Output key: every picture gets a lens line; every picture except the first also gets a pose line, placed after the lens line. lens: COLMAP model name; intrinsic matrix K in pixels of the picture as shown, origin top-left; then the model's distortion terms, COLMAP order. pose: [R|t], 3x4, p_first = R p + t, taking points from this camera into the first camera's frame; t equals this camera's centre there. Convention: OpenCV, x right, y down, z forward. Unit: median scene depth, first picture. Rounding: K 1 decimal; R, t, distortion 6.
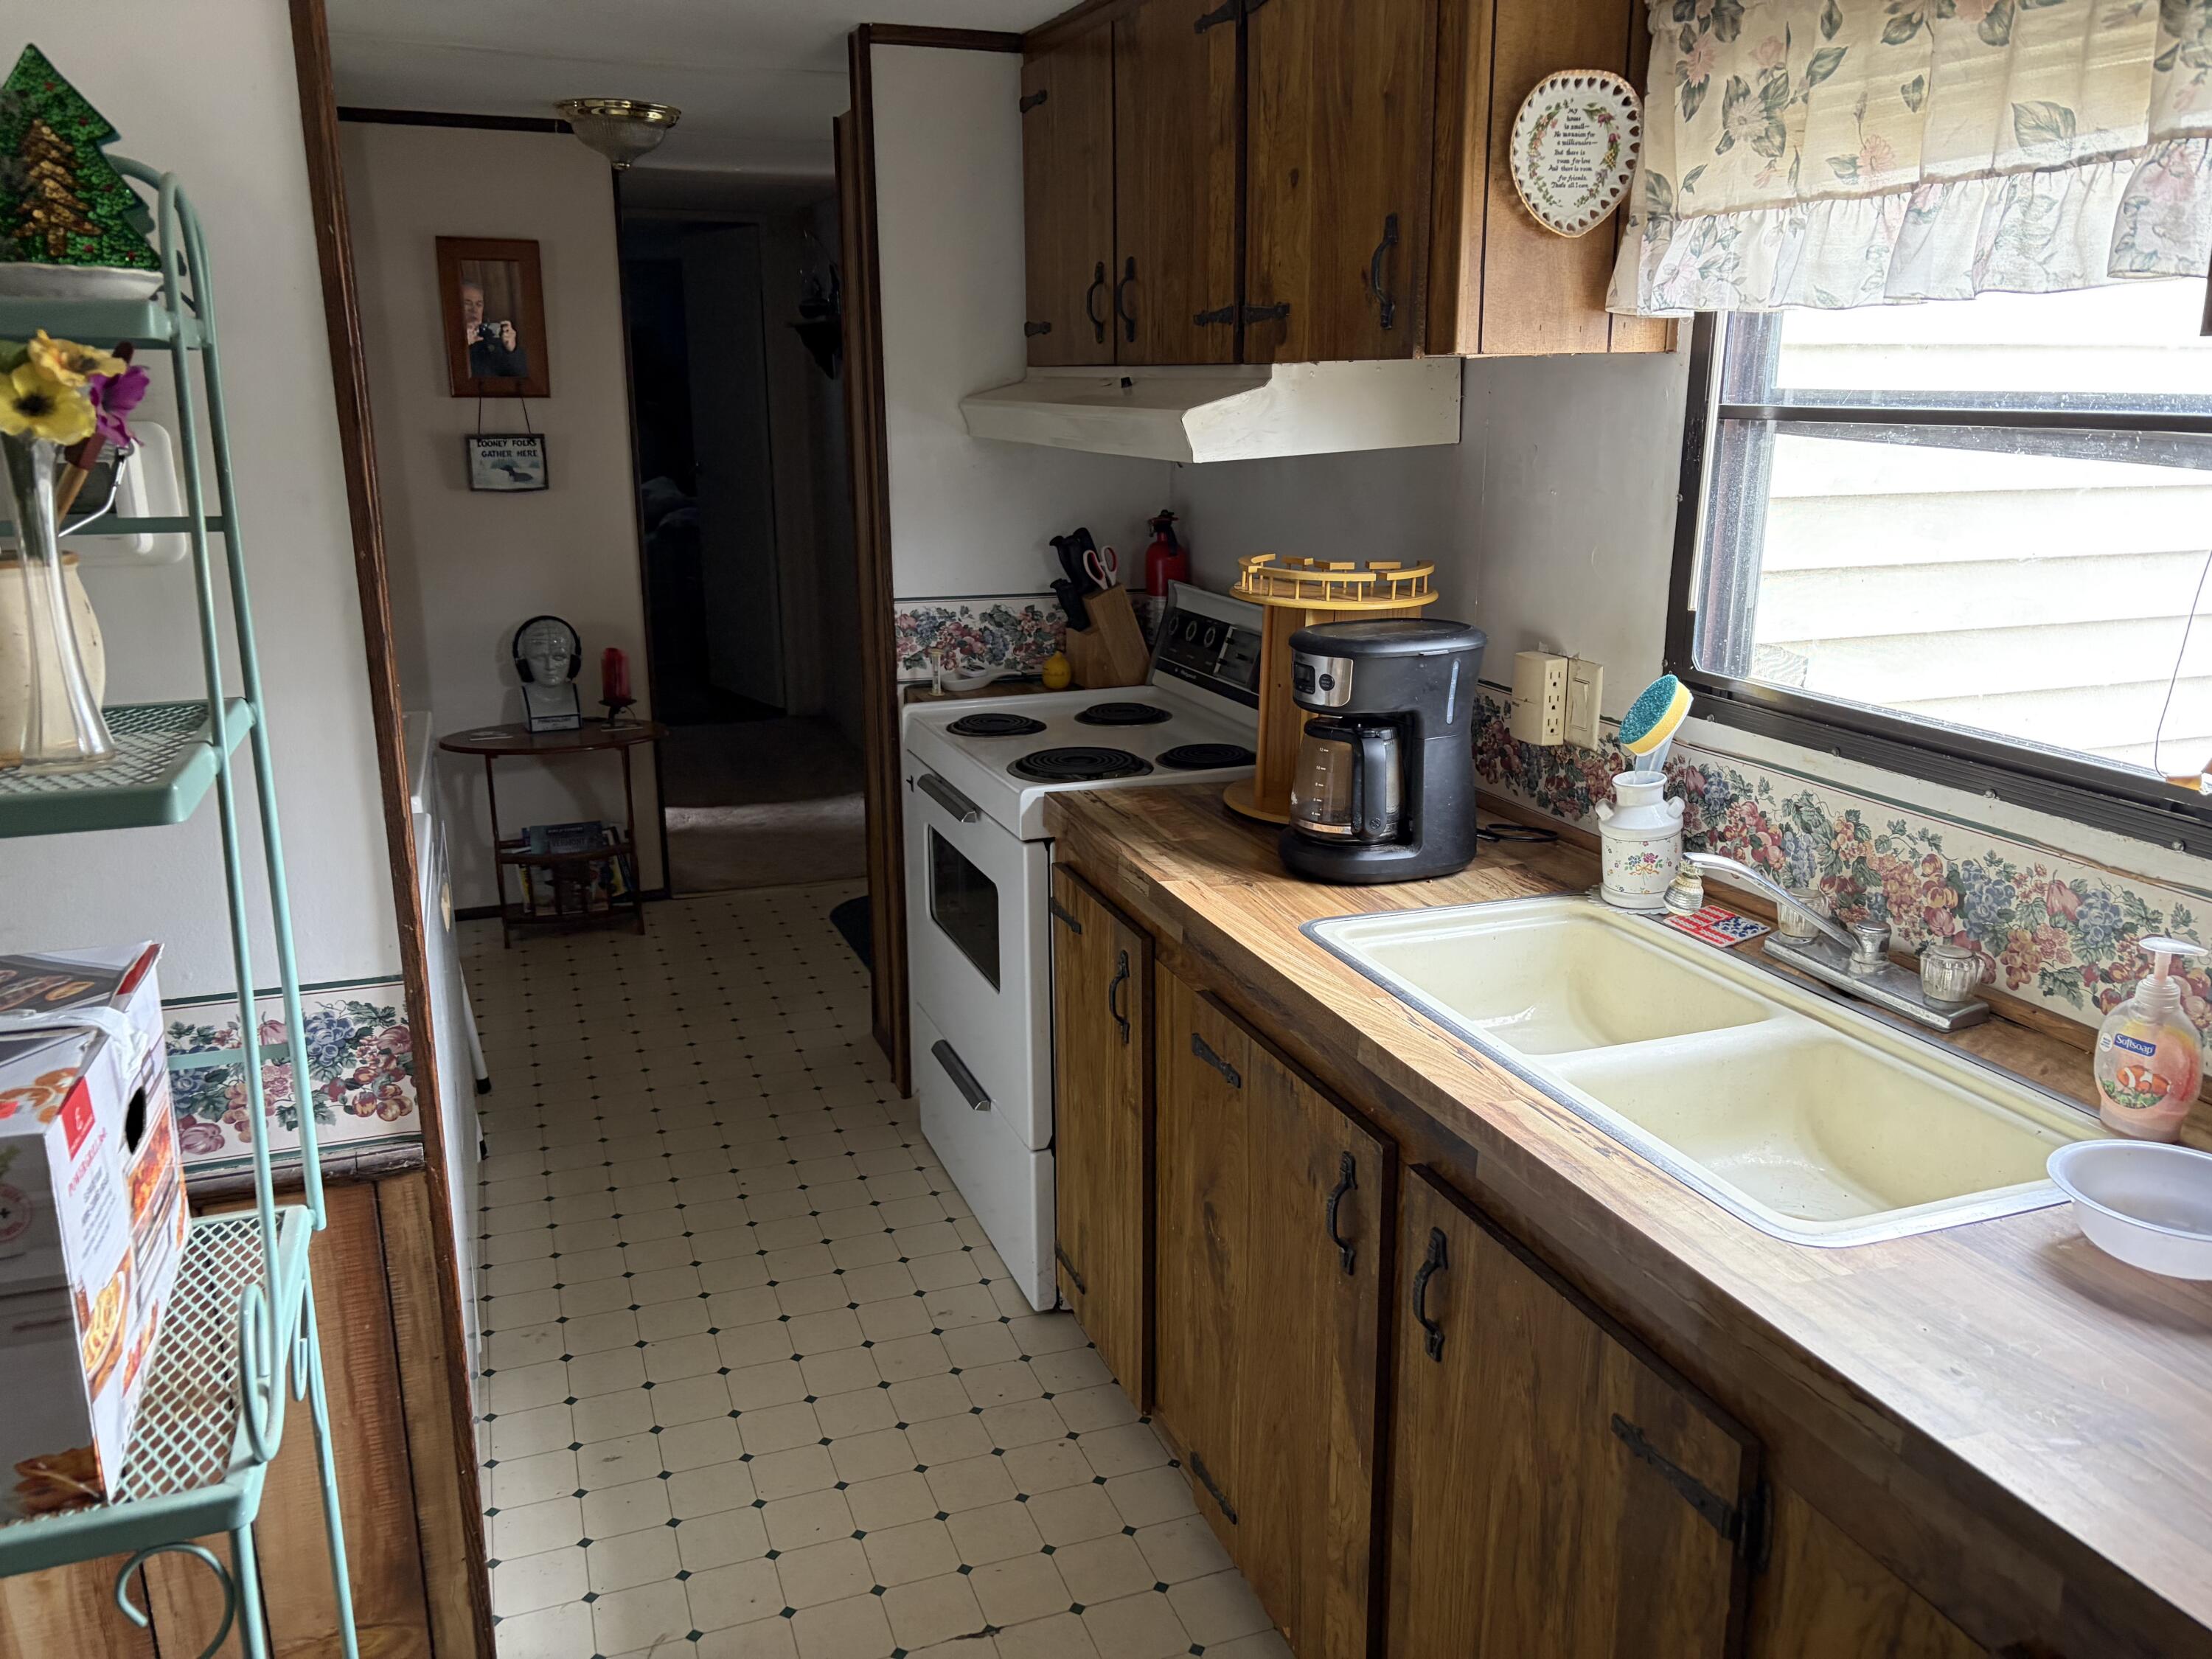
lens RADIAL K [[1675.4, 0, 1115.9], [0, 1675.4, 825.2], [0, 0, 1]] dist [0.033748, -0.028357]
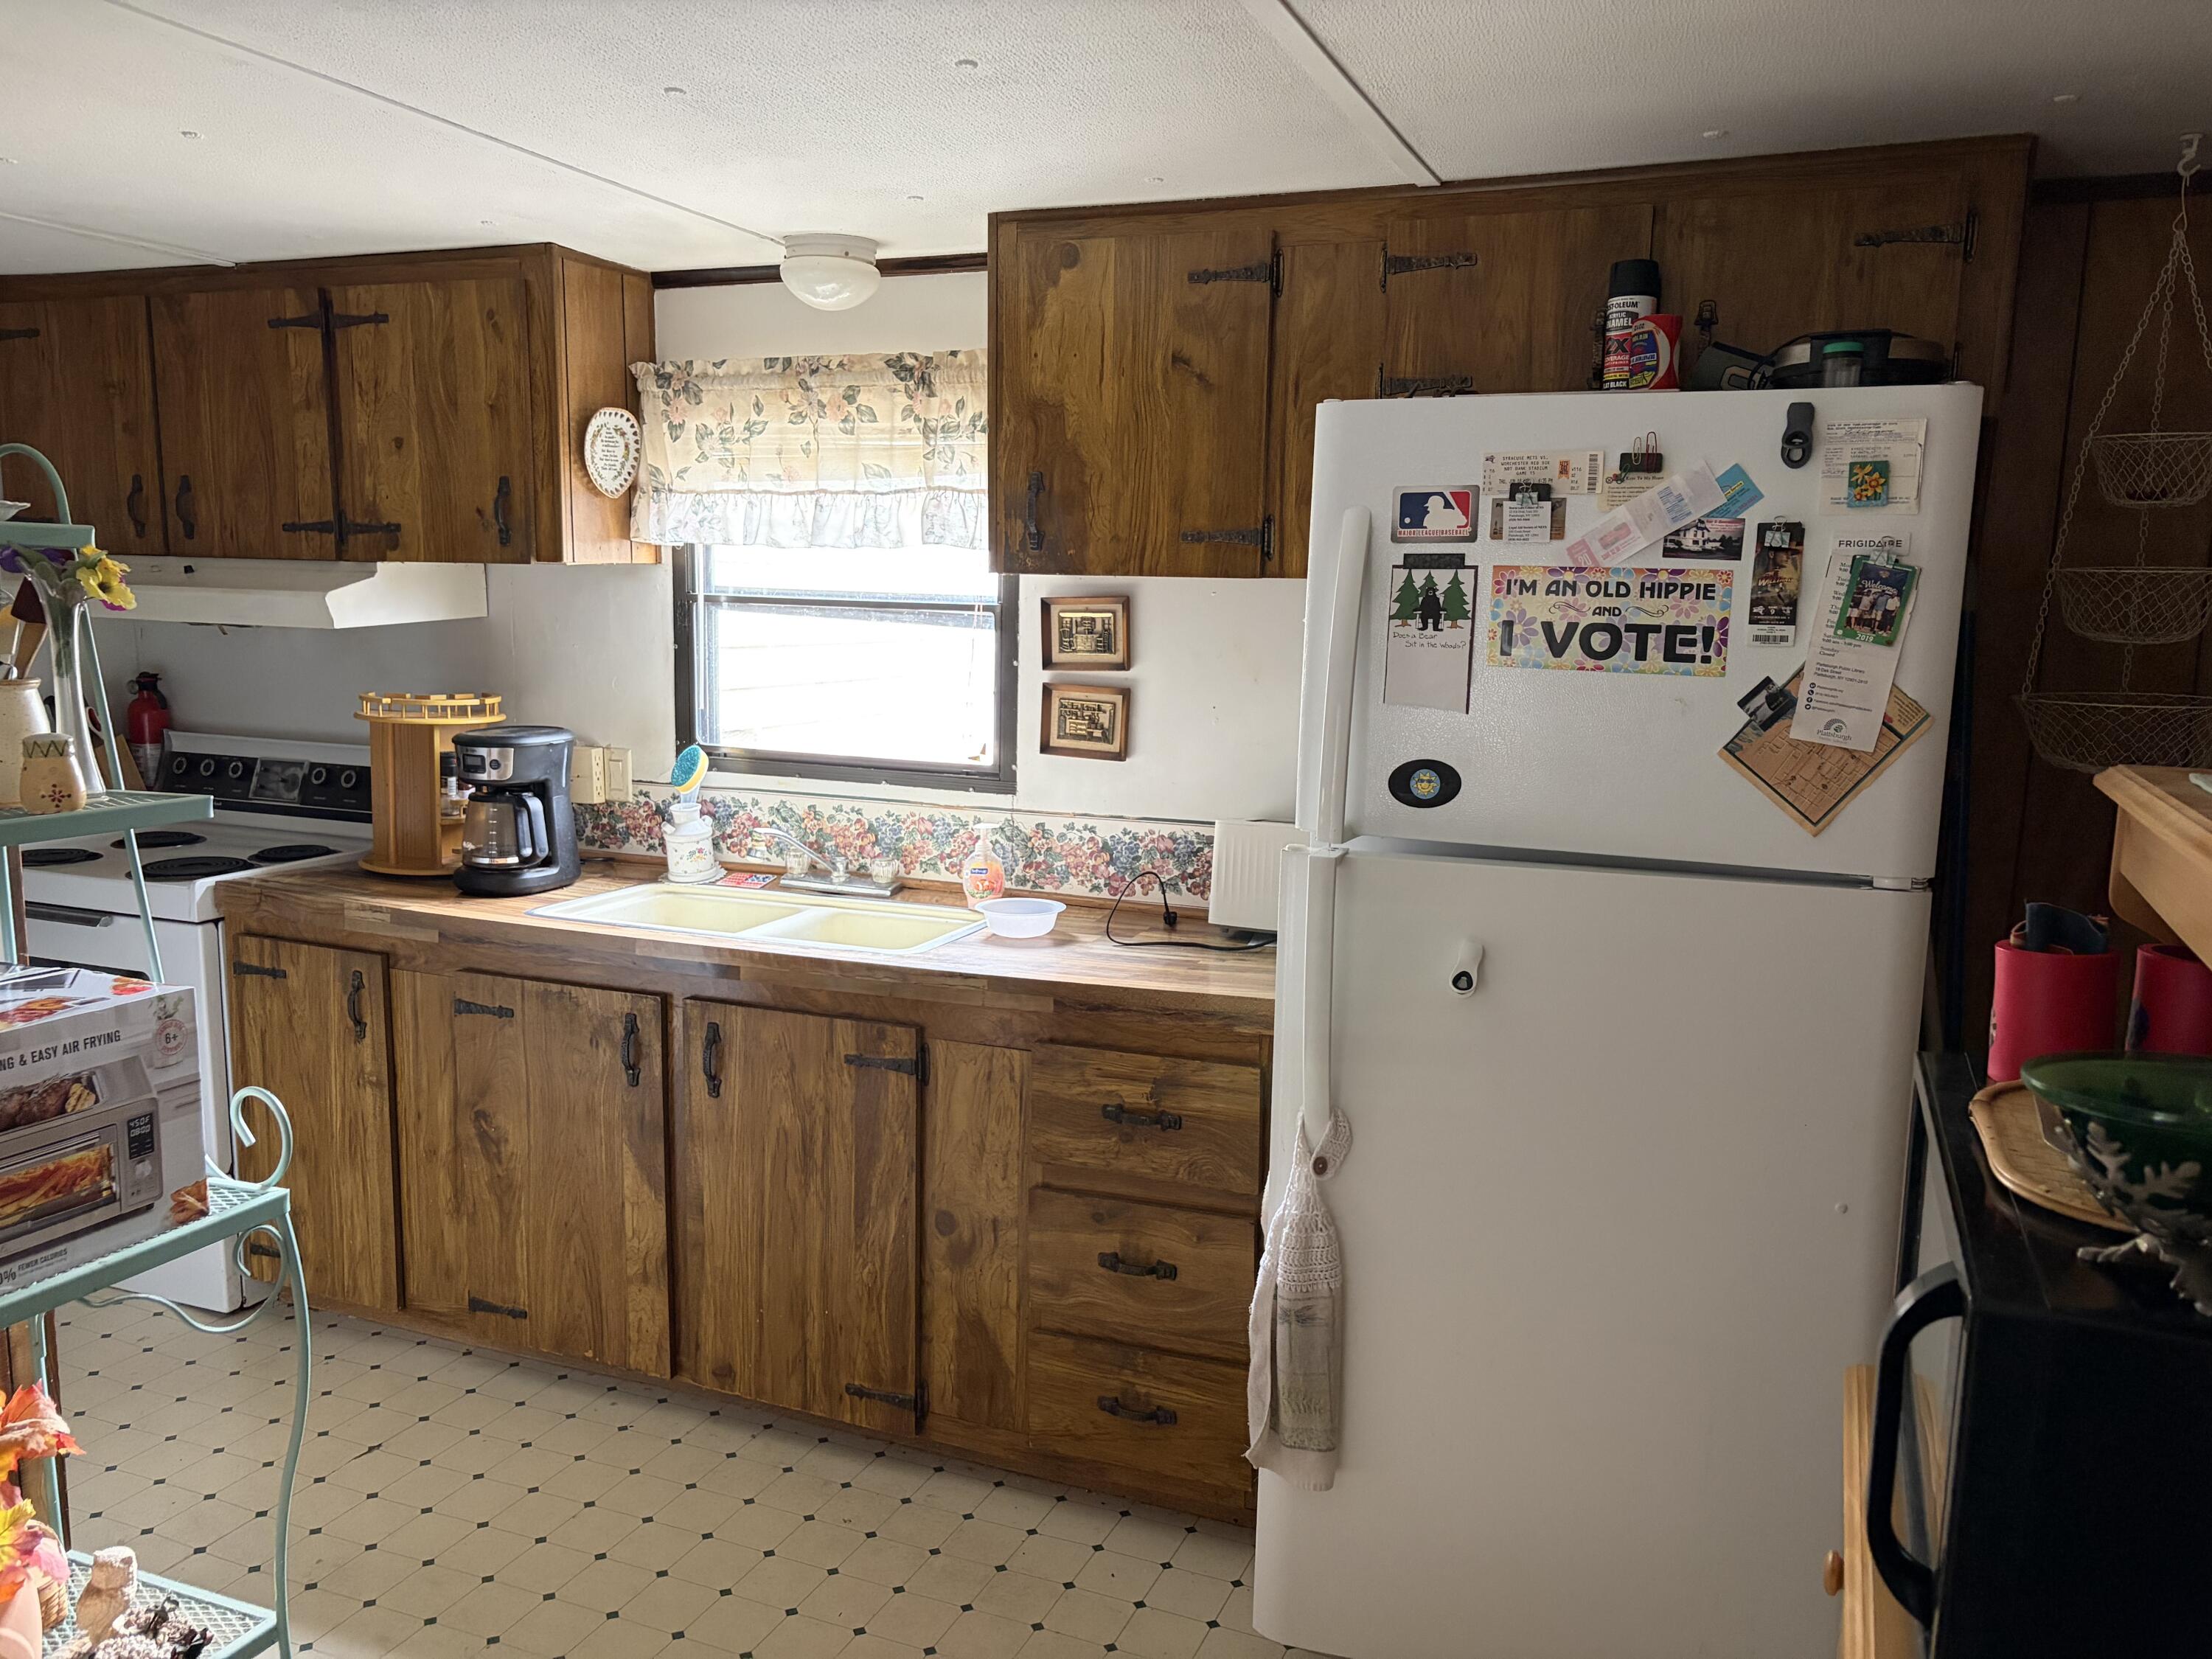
lens RADIAL K [[1675.4, 0, 1111.8], [0, 1675.4, 840.2], [0, 0, 1]] dist [0.033748, -0.028357]
pose [[0.679666, -0.098809, 0.726836, -0.681294], [0.168005, 0.985515, -0.023127, 0.125793], [-0.714023, 0.137831, 0.686421, -0.512458]]
